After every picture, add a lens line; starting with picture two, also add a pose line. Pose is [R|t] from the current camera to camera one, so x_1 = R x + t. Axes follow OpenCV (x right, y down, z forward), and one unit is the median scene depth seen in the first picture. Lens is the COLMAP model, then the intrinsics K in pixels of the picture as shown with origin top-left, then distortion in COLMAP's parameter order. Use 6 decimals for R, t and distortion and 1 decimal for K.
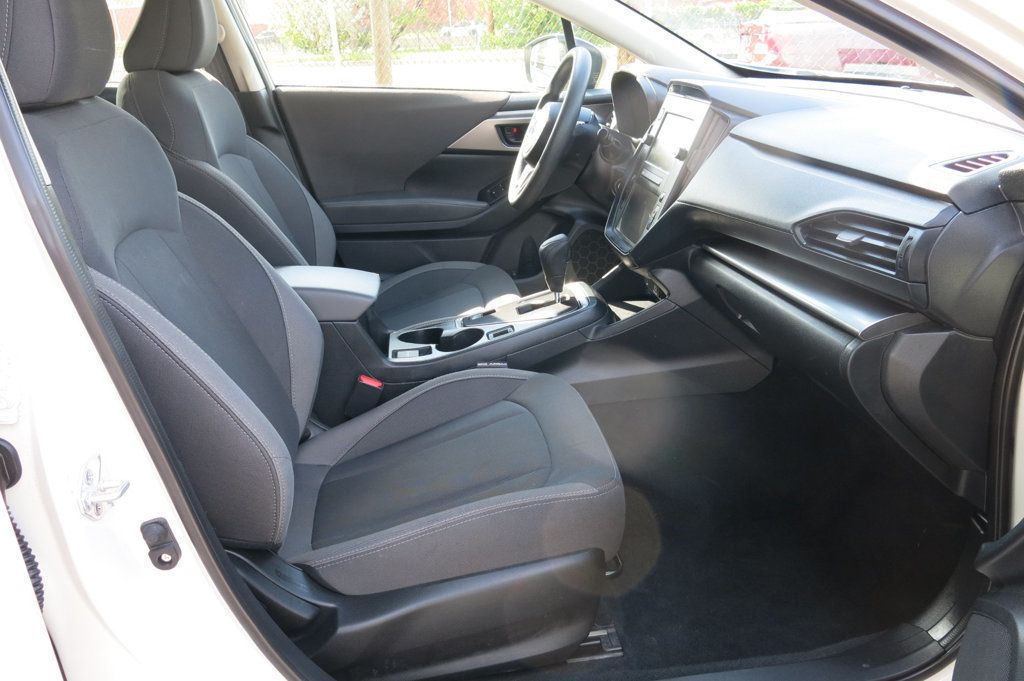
lens RADIAL K [[864.5, 0, 512.0], [0, 864.5, 340.5], [0, 0, 1]] dist [-0.041401, 0.012032]
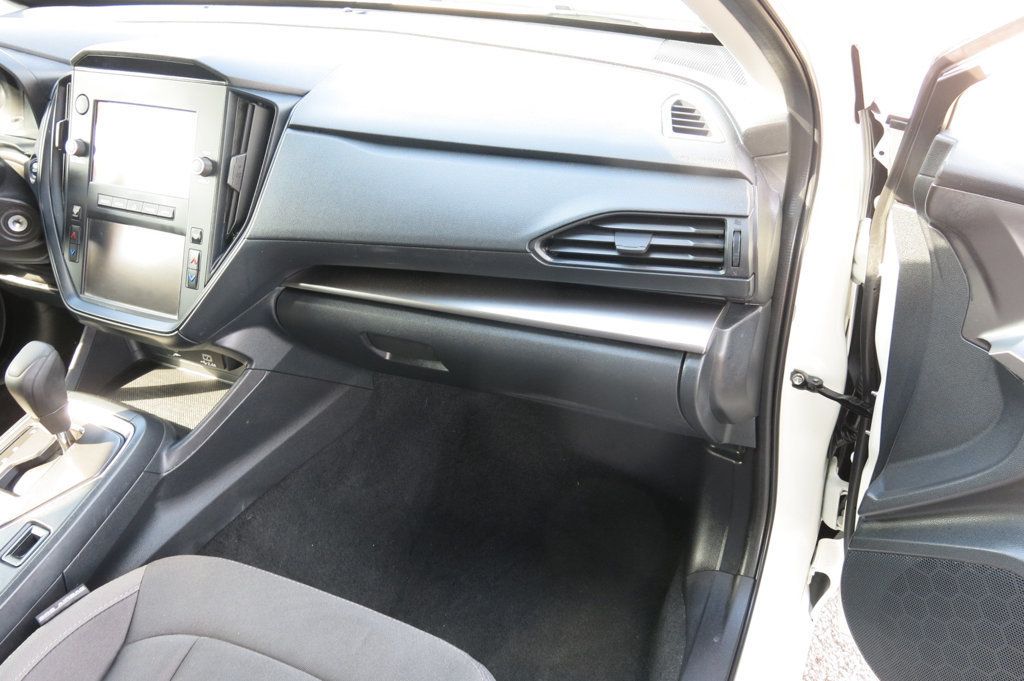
lens RADIAL K [[864.5, 0, 512.0], [0, 864.5, 340.5], [0, 0, 1]] dist [-0.041401, 0.012032]
pose [[0.502936, -0.427011, 0.751477, -0.240624], [0.294407, 0.902081, 0.315553, -0.237909], [-0.812638, 0.062538, 0.579404, 0.439872]]
